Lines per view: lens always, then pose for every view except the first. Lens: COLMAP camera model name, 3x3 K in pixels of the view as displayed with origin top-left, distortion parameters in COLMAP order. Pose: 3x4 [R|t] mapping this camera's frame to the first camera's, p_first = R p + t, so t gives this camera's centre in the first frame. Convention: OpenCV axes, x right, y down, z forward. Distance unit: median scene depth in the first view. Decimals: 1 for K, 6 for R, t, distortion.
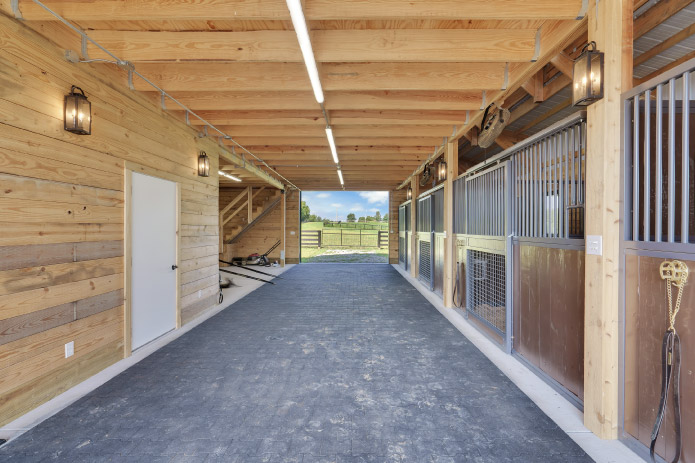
lens RADIAL K [[327.4, 0, 345.0], [0, 327.4, 228.3], [0, 0, 1]] dist [0.000417, -0.000074]
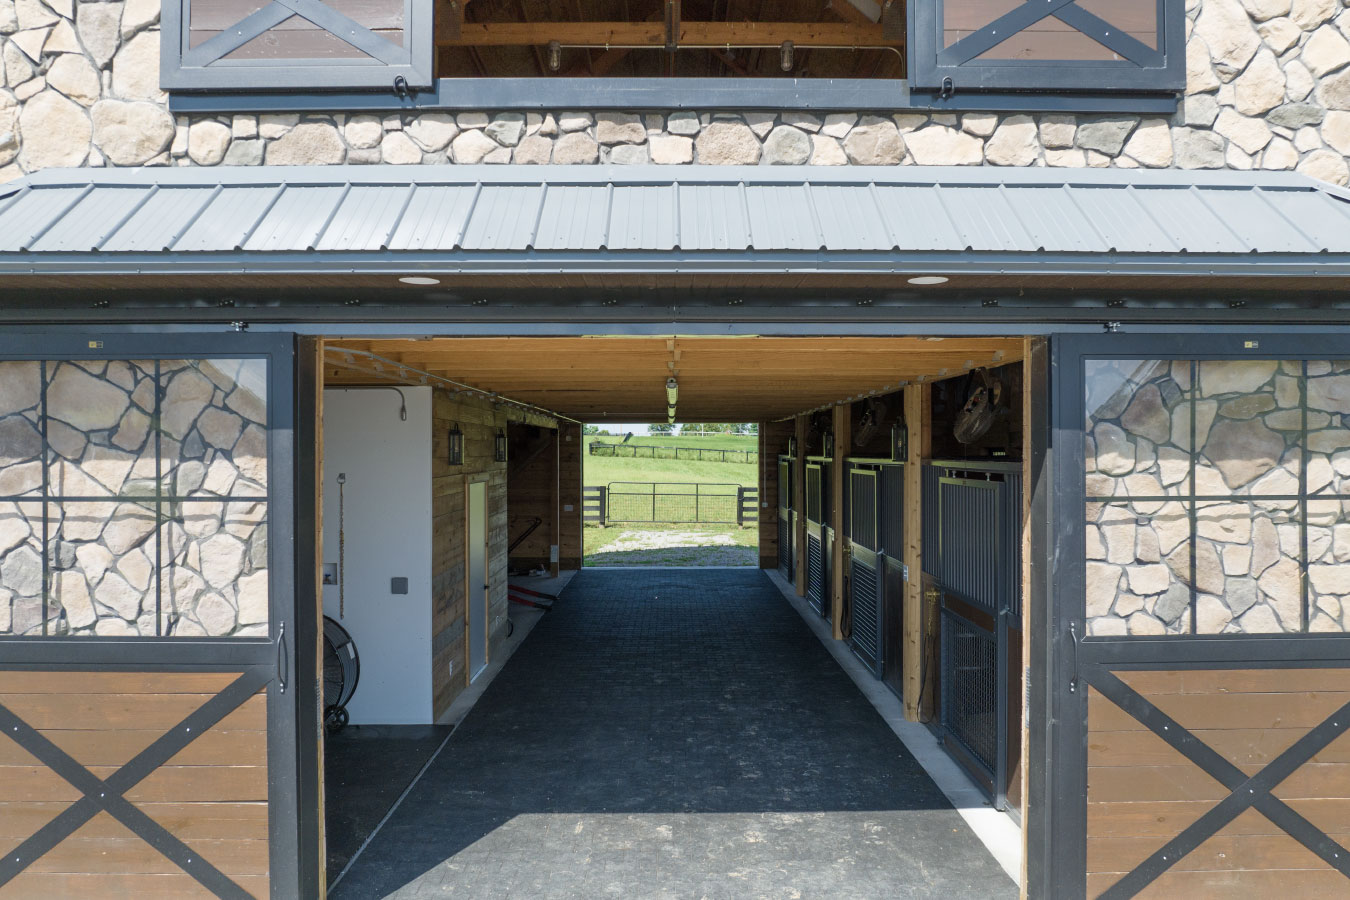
lens RADIAL K [[945.6, 0, 675.0], [0, 945.6, 450.0], [0, 0, 1]] dist [-0.000111, 0.000685]
pose [[0.999386, -0.001144, 0.035007, -0.056896], [0.001162, 0.999999, -0.000500, -0.089504], [-0.035006, 0.000541, 0.999387, -0.555968]]
